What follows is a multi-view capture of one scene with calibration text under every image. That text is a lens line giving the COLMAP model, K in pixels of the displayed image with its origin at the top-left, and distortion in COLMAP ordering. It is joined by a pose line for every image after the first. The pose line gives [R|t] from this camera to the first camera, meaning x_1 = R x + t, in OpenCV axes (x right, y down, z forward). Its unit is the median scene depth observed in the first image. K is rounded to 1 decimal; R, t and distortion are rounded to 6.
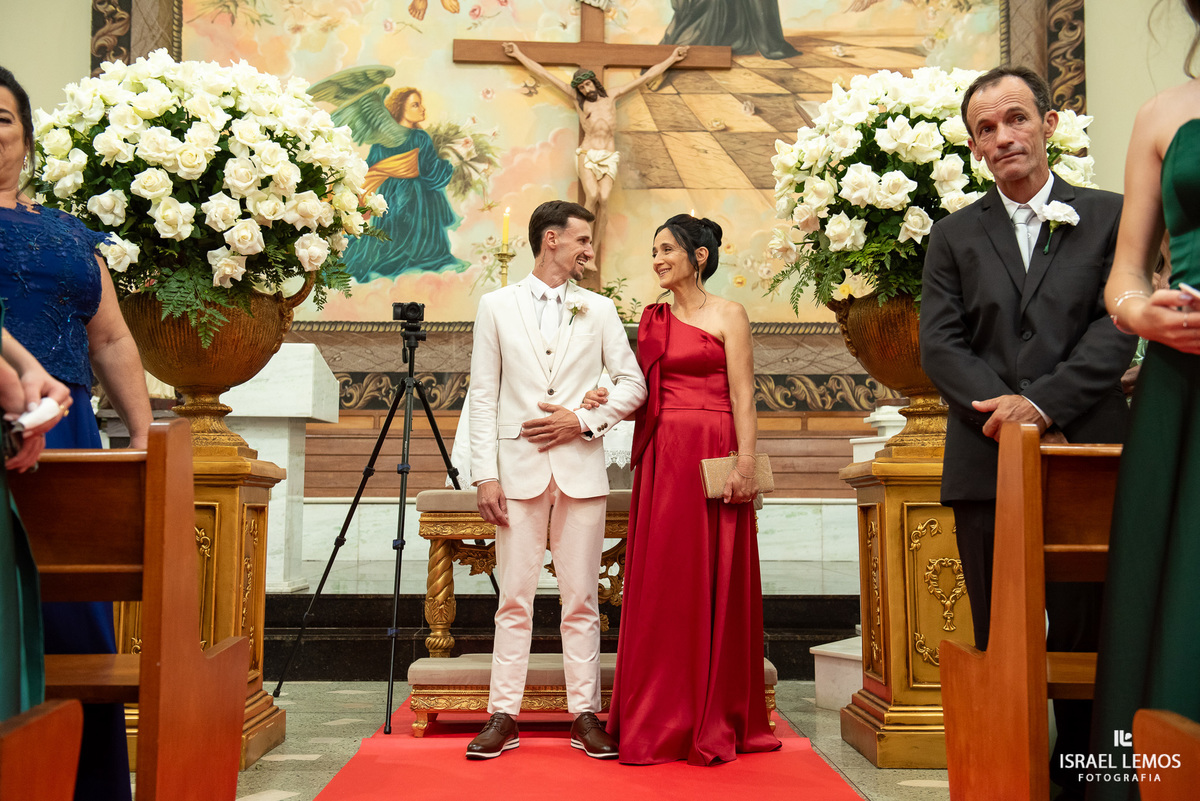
lens RADIAL K [[1332.2, 0, 602.9], [0, 1332.2, 406.4], [0, 0, 1]] dist [0.094577, 0.000000]
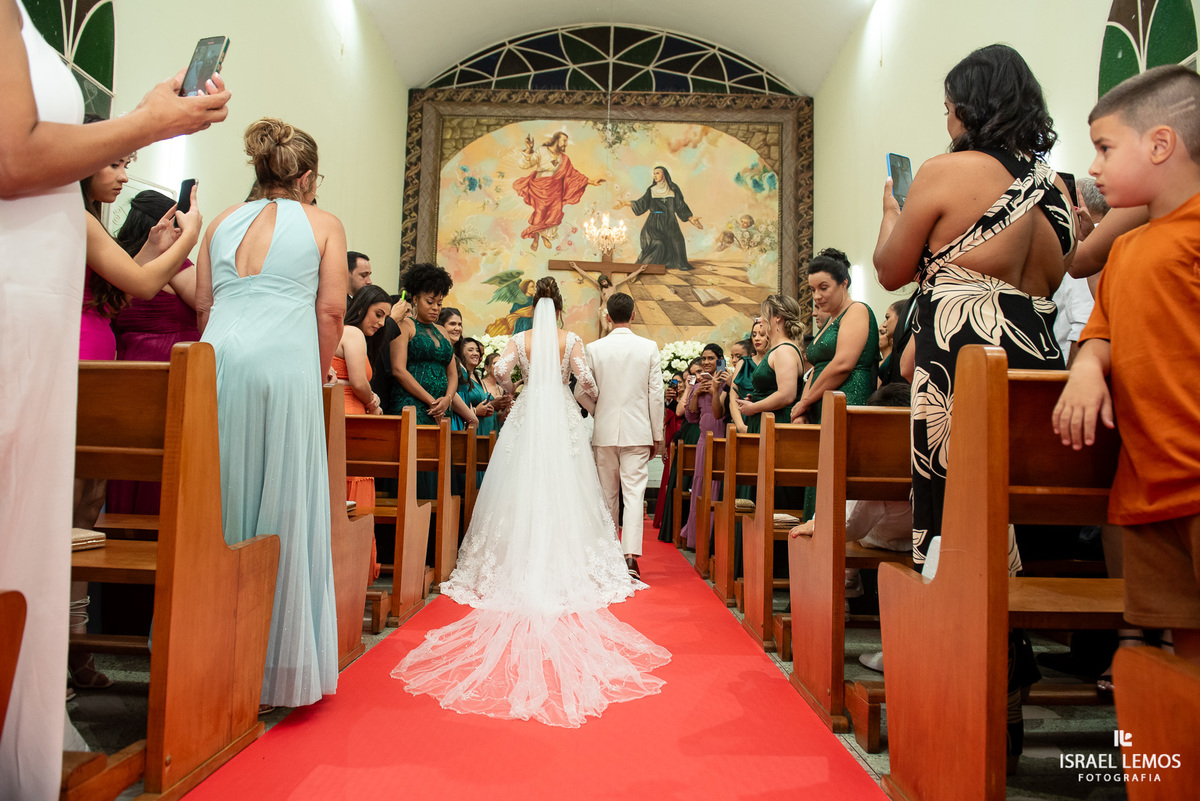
lens RADIAL K [[833.8, 0, 592.9], [0, 833.8, 398.8], [0, 0, 1]] dist [0.010380, 0.003102]
pose [[0.998789, 0.022014, -0.044007, 0.092898], [-0.021187, 0.999592, 0.019179, -0.142184], [0.044411, -0.018223, 0.998847, -1.190289]]
